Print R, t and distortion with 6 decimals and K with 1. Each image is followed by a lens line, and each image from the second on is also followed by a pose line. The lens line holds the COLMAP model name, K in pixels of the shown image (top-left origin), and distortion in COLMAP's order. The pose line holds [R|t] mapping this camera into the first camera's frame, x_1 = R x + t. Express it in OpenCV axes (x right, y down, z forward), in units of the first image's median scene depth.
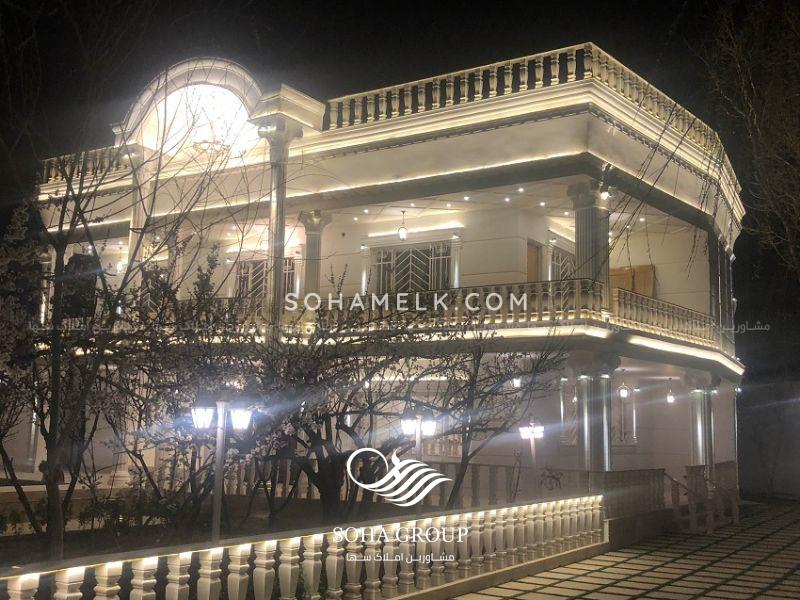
lens RADIAL K [[897.3, 0, 400.0], [0, 897.3, 300.0], [0, 0, 1]] dist [-0.007882, -0.005680]
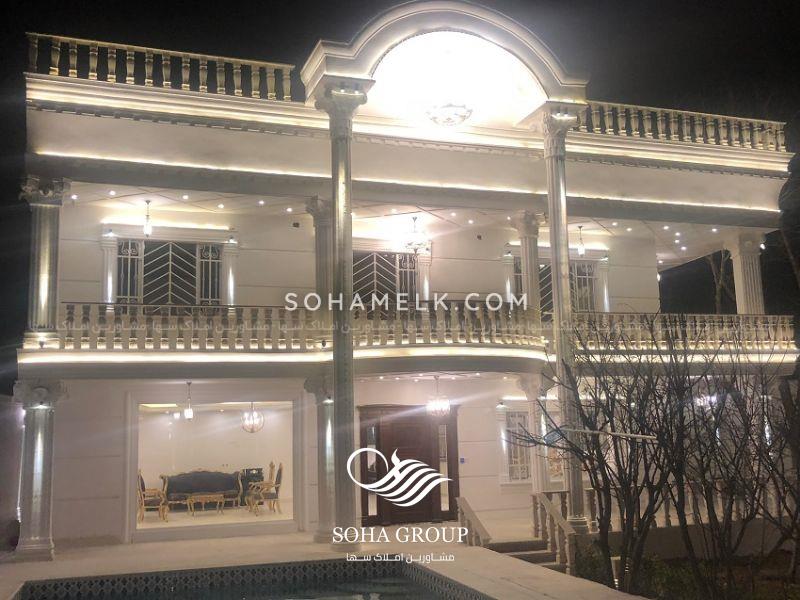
lens RADIAL K [[902.6, 0, 400.0], [0, 902.6, 300.0], [0, 0, 1]] dist [-0.006903, -0.009125]
pose [[0.605733, 0.089040, 0.790670, -0.906421], [-0.059909, 0.996002, -0.066266, 0.061244], [-0.793409, -0.007229, 0.608646, 0.546404]]
